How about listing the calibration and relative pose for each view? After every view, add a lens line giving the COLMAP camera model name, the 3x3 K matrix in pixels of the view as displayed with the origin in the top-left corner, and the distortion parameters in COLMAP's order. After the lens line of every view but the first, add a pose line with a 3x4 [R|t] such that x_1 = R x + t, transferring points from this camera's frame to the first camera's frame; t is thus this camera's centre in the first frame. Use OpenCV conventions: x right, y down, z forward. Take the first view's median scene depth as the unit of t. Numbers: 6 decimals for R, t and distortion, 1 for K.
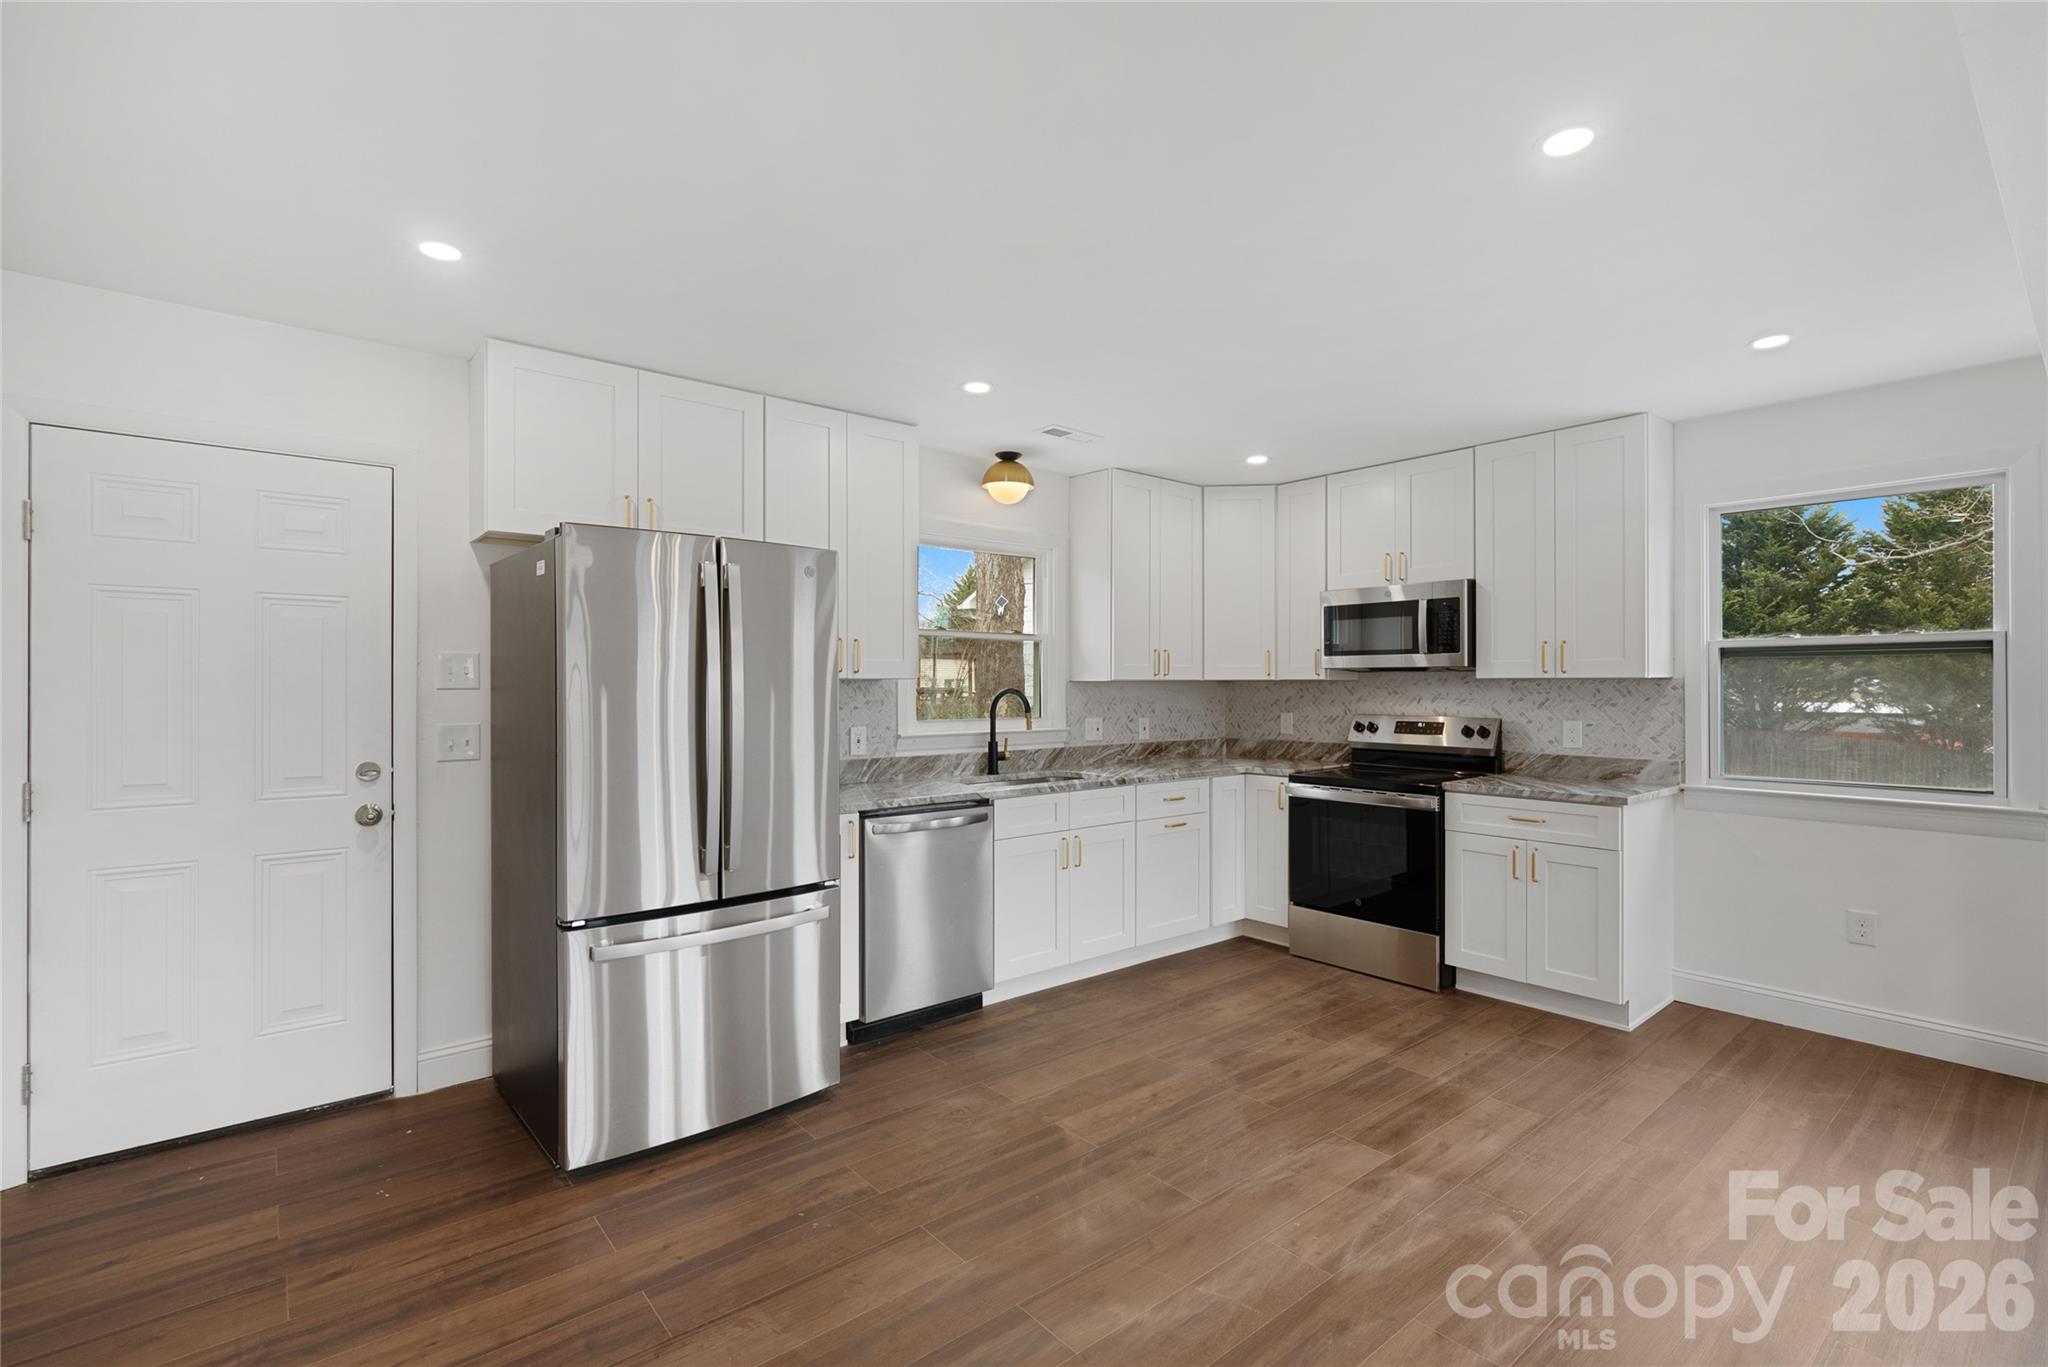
lens RADIAL K [[930.7, 0, 1020.6], [0, 930.7, 679.0], [0, 0, 1]] dist [-0.002243, 0.000955]
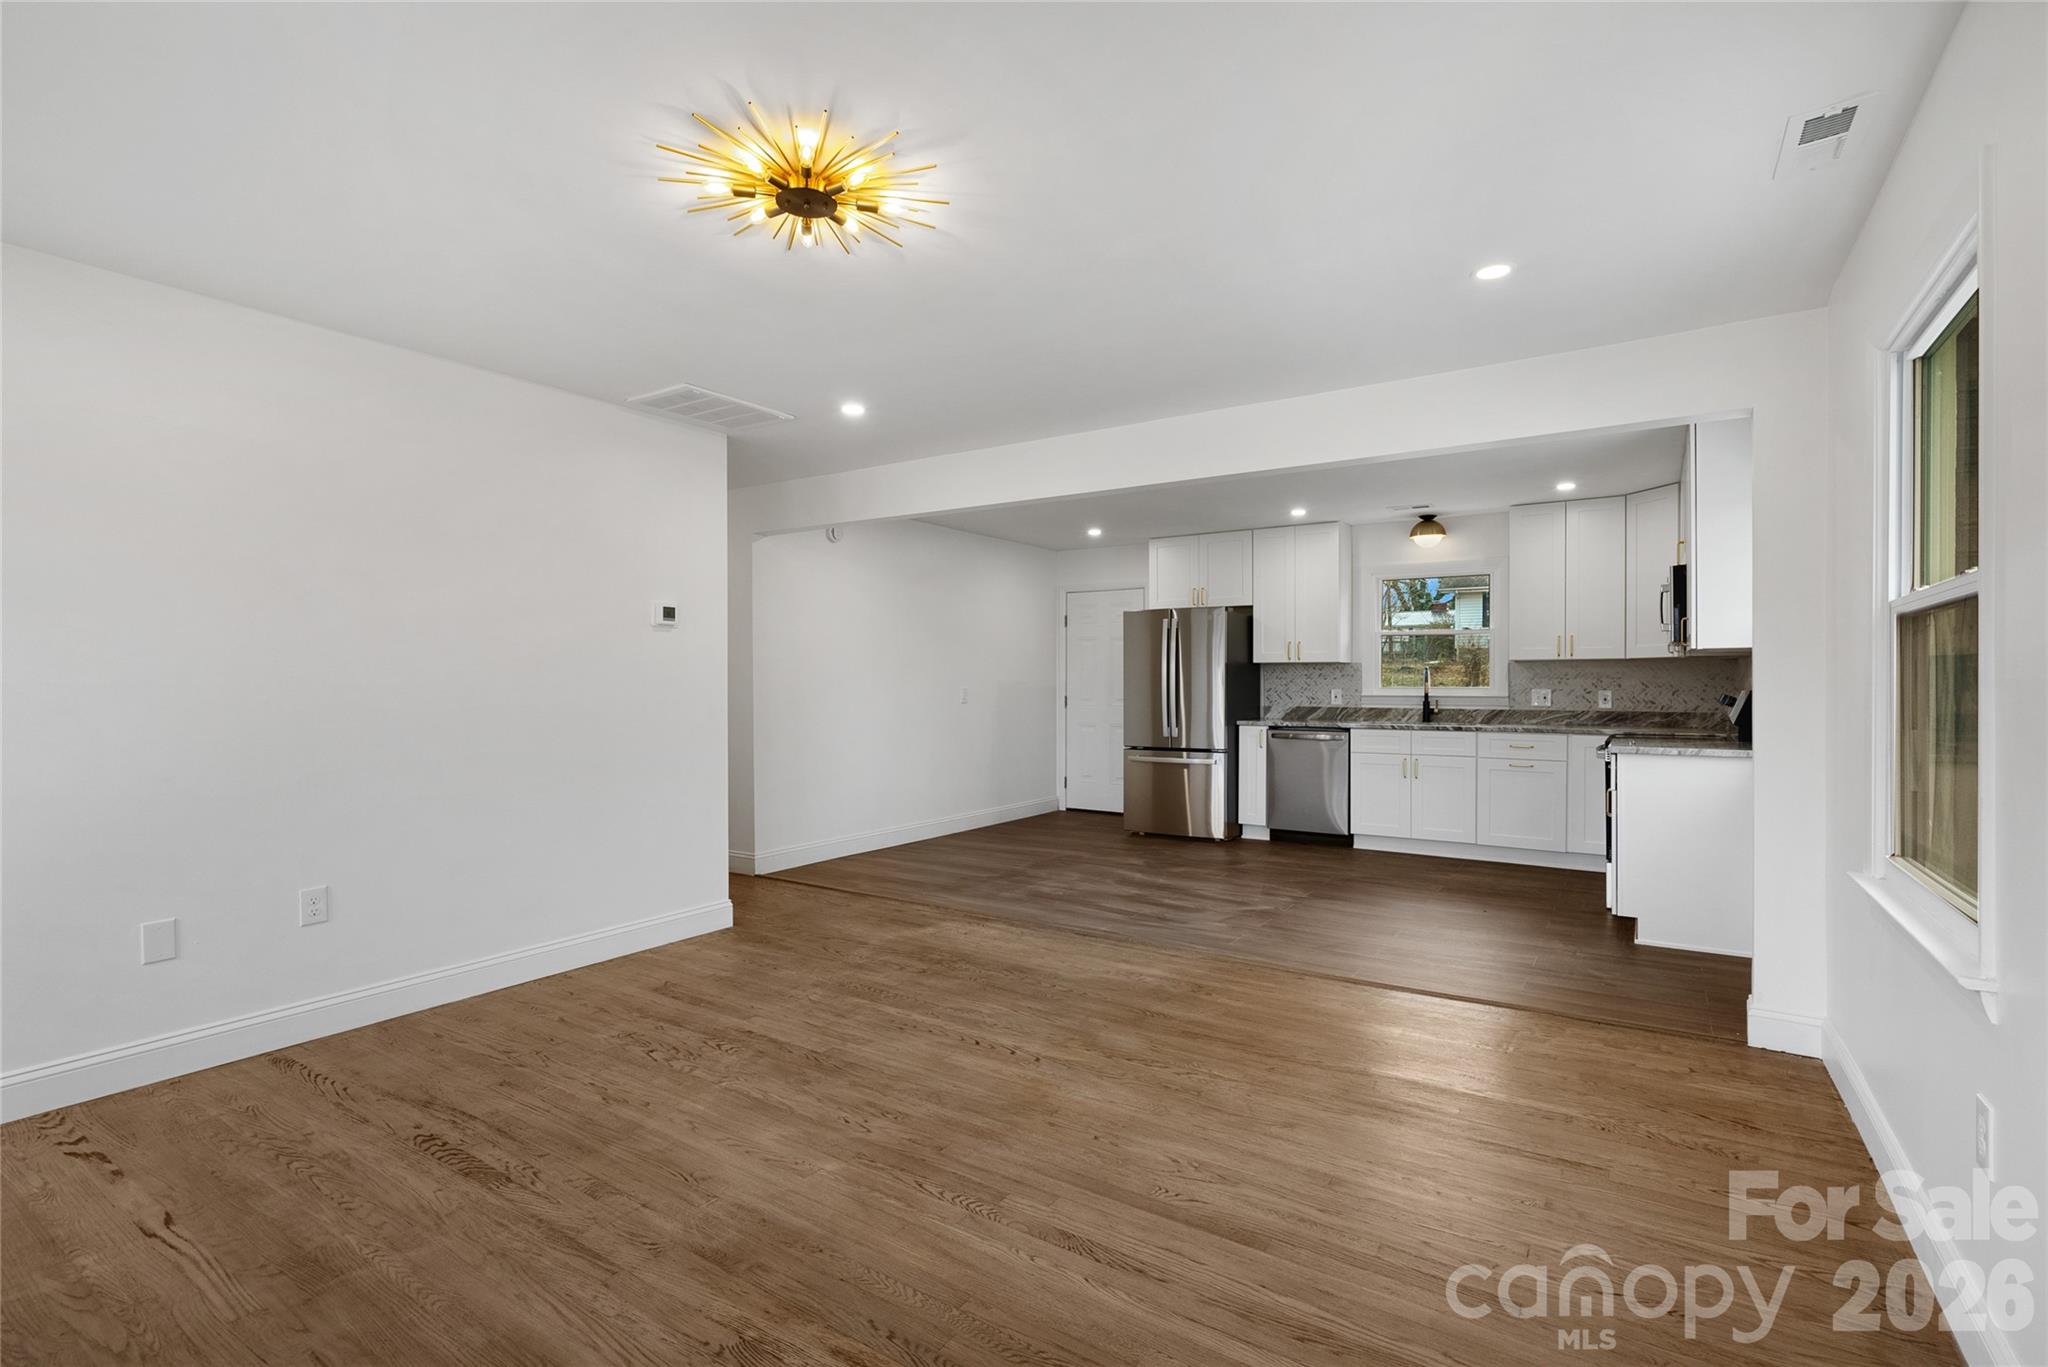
lens RADIAL K [[930.7, 0, 1015.3], [0, 930.7, 680.0], [0, 0, 1]] dist [-0.002243, 0.000955]
pose [[0.288392, 0.008380, -0.957476, 1.283648], [0.012949, 0.999836, 0.012651, 0.002426], [0.957425, -0.016047, 0.288237, -0.113428]]
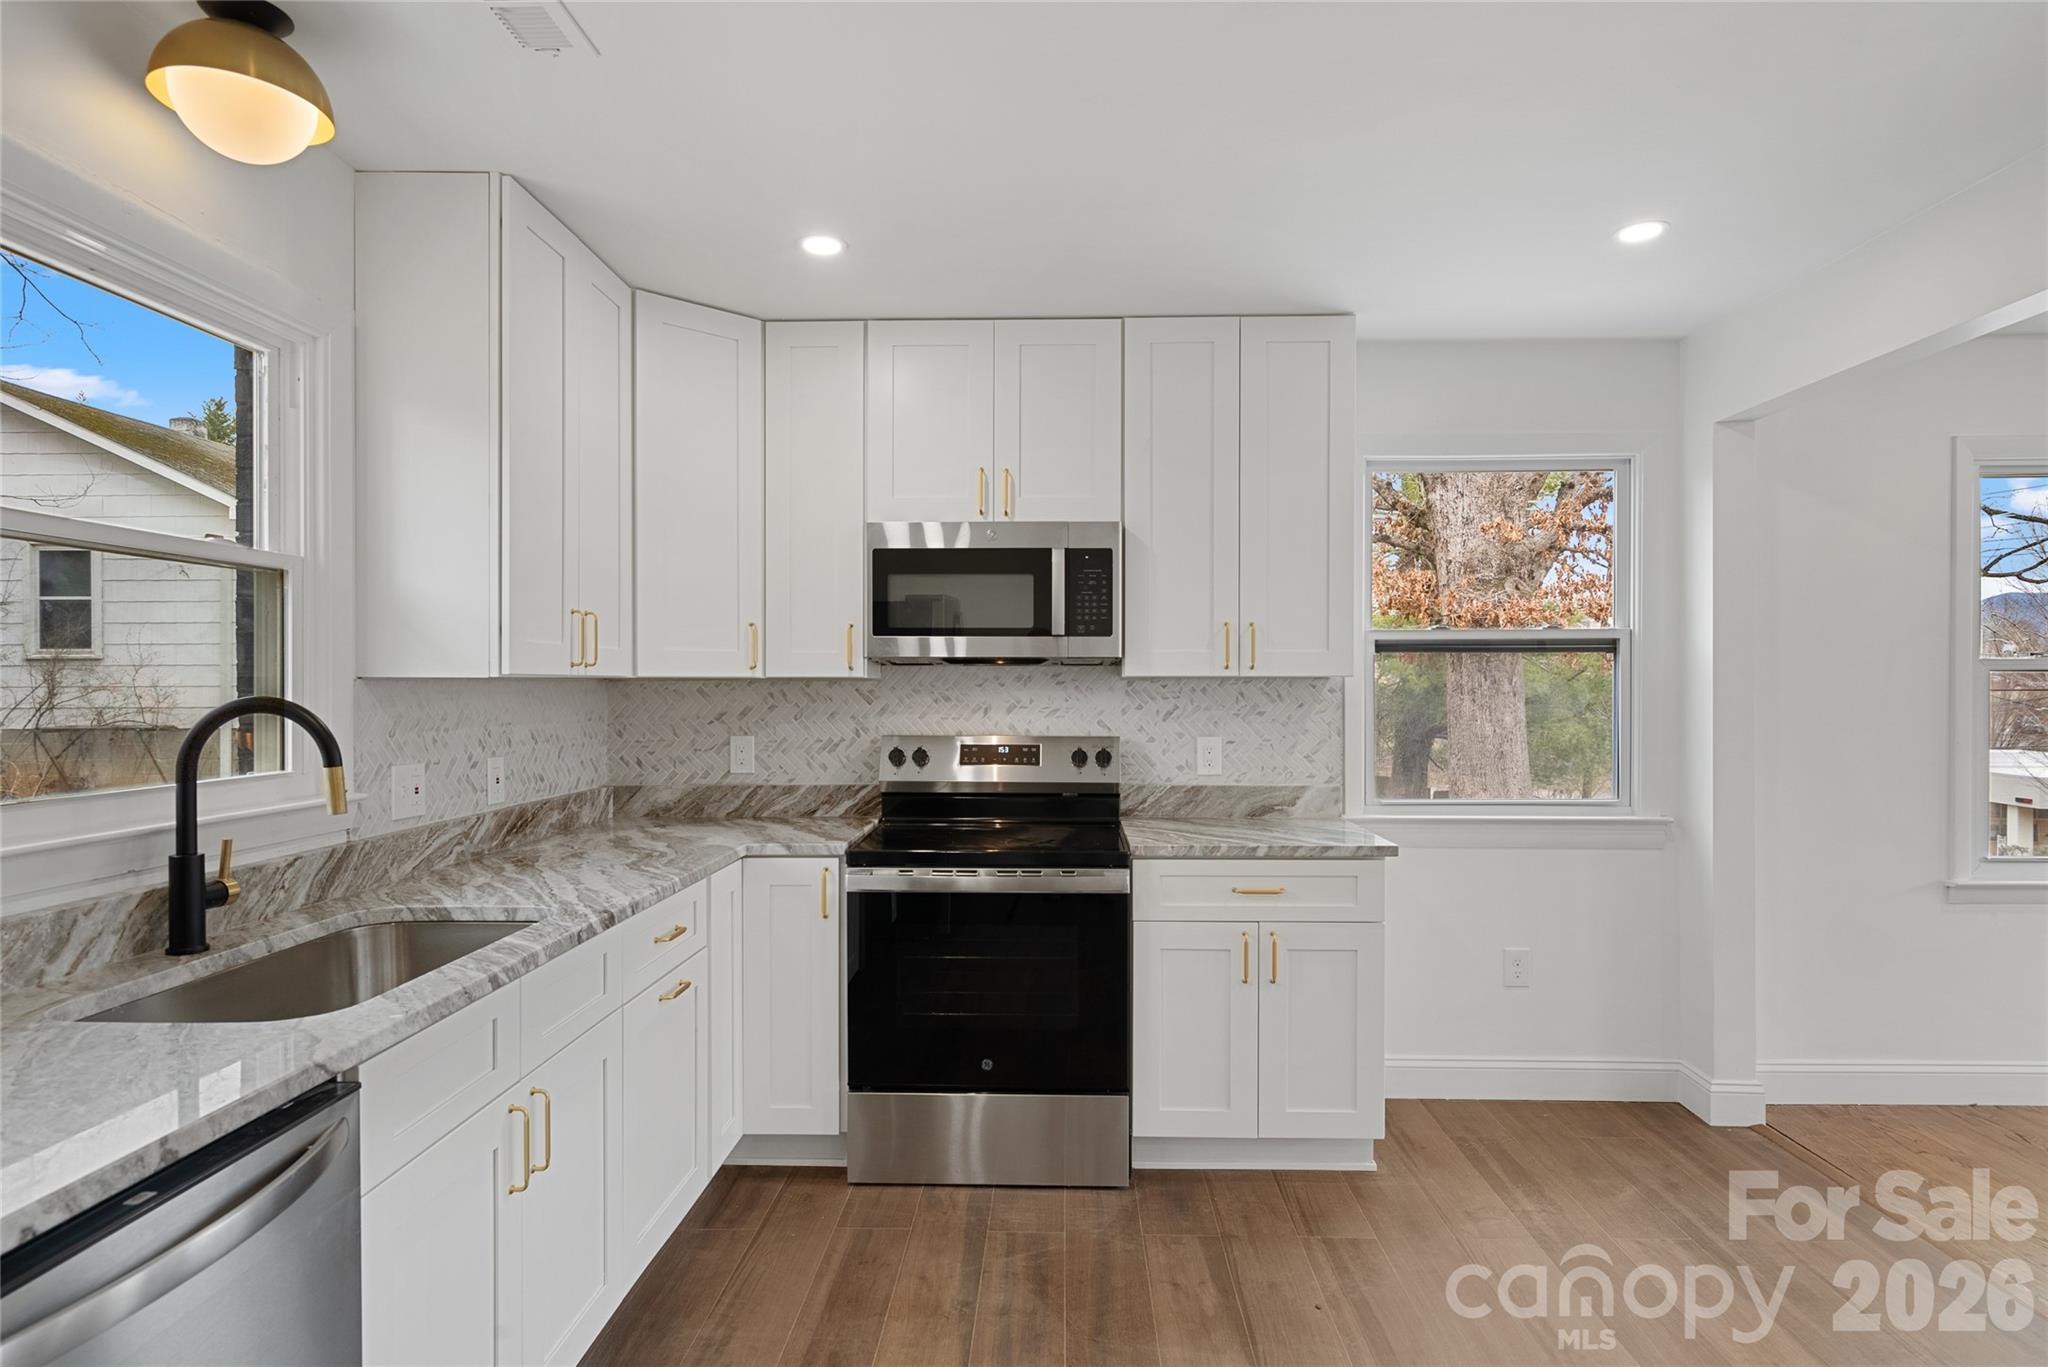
lens RADIAL K [[1120.1, 0, 1032.4], [0, 1120.1, 695.3], [0, 0, 1]] dist [0.003678, -0.000192]
pose [[0.656783, -0.004488, 0.754066, -0.135406], [-0.004772, 0.999938, 0.010108, 0.004680], [-0.754065, -0.010237, 0.656721, 0.510852]]
